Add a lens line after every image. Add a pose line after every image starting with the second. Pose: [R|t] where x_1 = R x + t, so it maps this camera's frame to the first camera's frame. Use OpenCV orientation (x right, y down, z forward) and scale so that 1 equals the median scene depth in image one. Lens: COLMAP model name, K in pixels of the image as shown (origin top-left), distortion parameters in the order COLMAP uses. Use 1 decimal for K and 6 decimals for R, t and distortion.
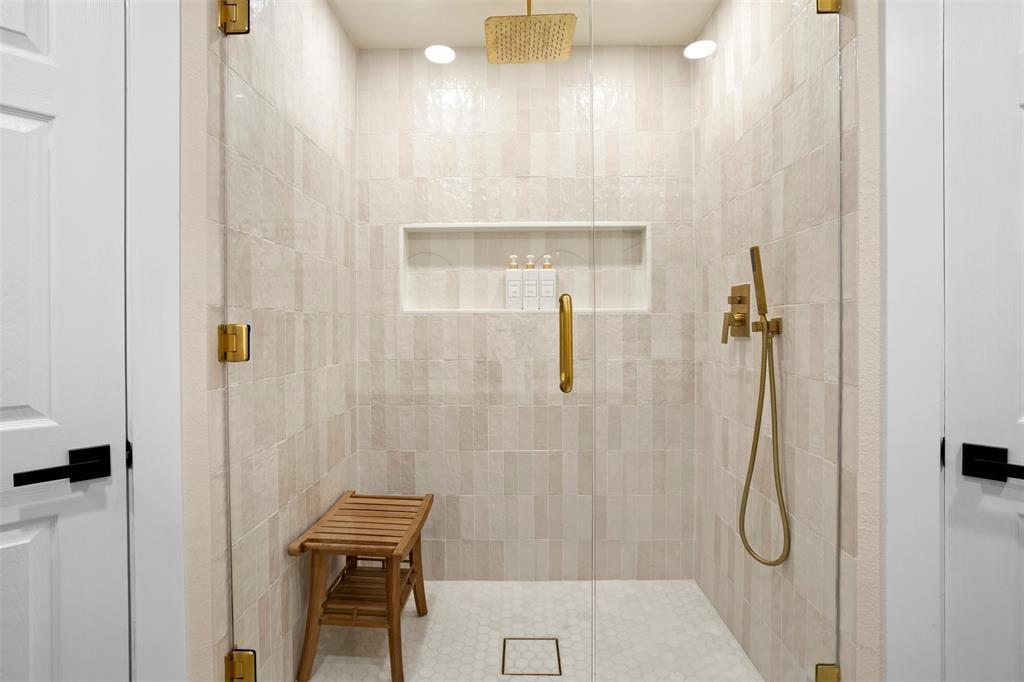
lens RADIAL K [[509.2, 0, 511.6], [0, 509.2, 331.4], [0, 0, 1]] dist [-0.053745, 0.032529]
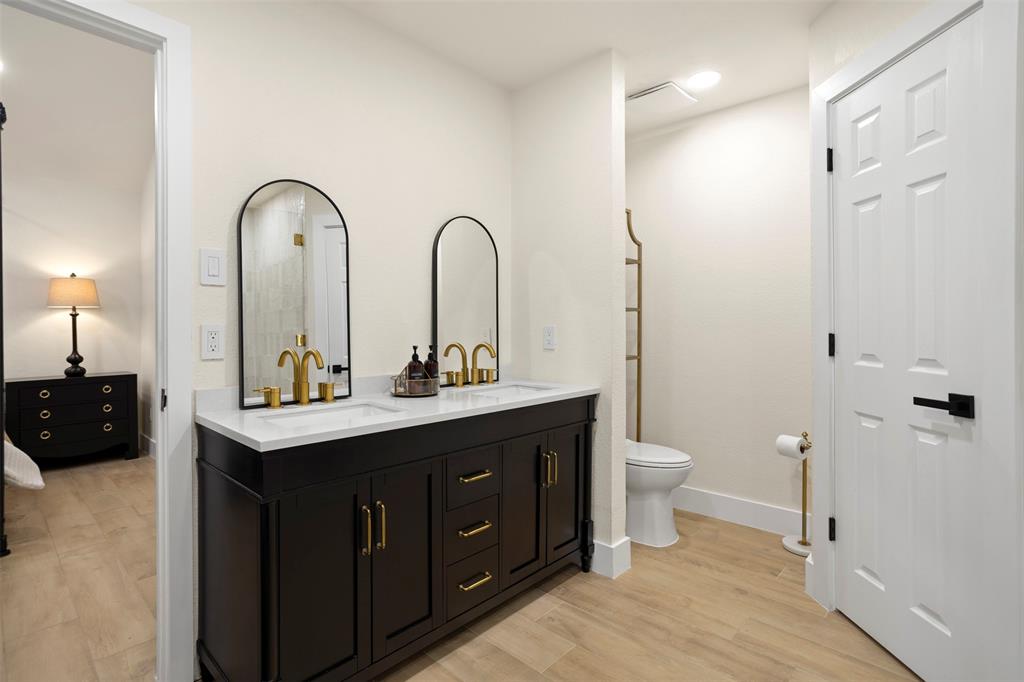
lens RADIAL K [[500.1, 0, 510.2], [0, 500.1, 331.3], [0, 0, 1]] dist [-0.004199, 0.000705]
pose [[-0.655649, 0.012125, -0.754969, 0.505105], [0.002178, 0.999897, 0.014167, 0.013845], [0.755063, 0.007644, -0.655608, 0.451507]]
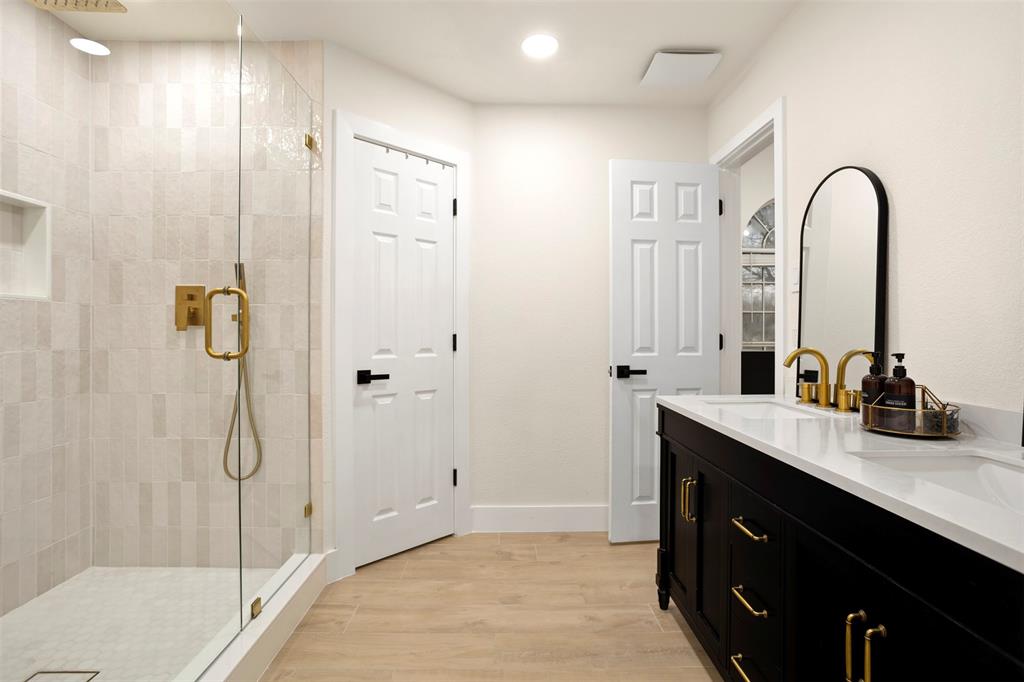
lens RADIAL K [[509.2, 0, 511.6], [0, 509.2, 331.4], [0, 0, 1]] dist [-0.053745, 0.032529]
pose [[-0.053141, 0.008395, 0.998552, -0.707344], [0.006626, 0.999946, -0.008054, 0.033696], [-0.998565, 0.006188, -0.053193, 0.202187]]
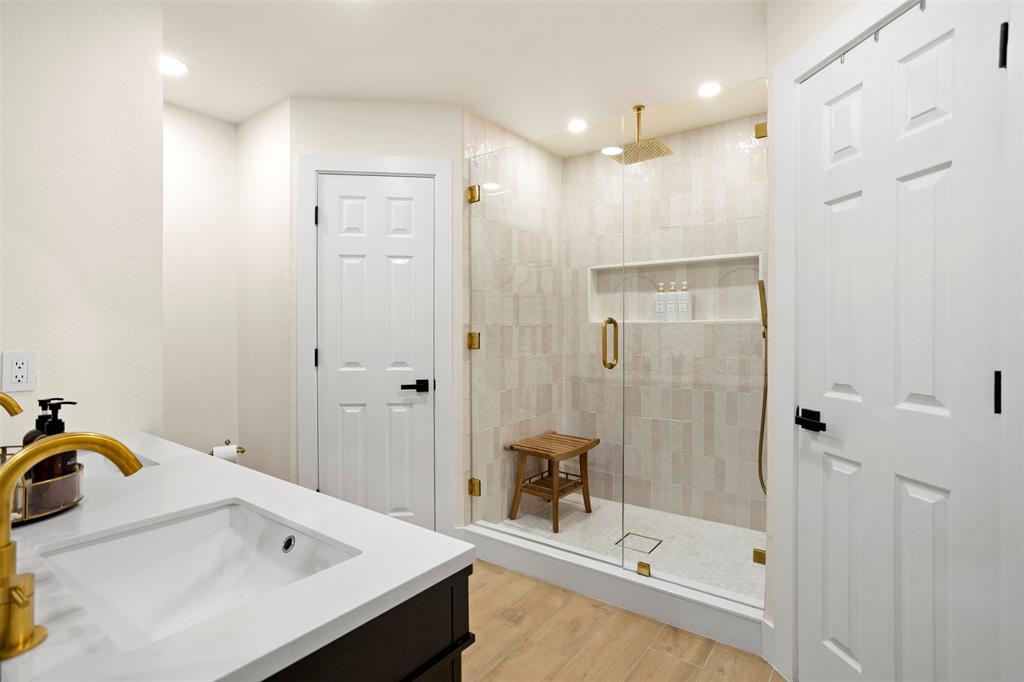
lens RADIAL K [[500.1, 0, 510.2], [0, 500.1, 331.3], [0, 0, 1]] dist [-0.004199, 0.000705]
pose [[0.819369, 0.002211, -0.573263, 0.490375], [-0.004963, 0.999982, -0.003236, -0.007297], [0.573245, 0.005497, 0.819365, -0.420416]]
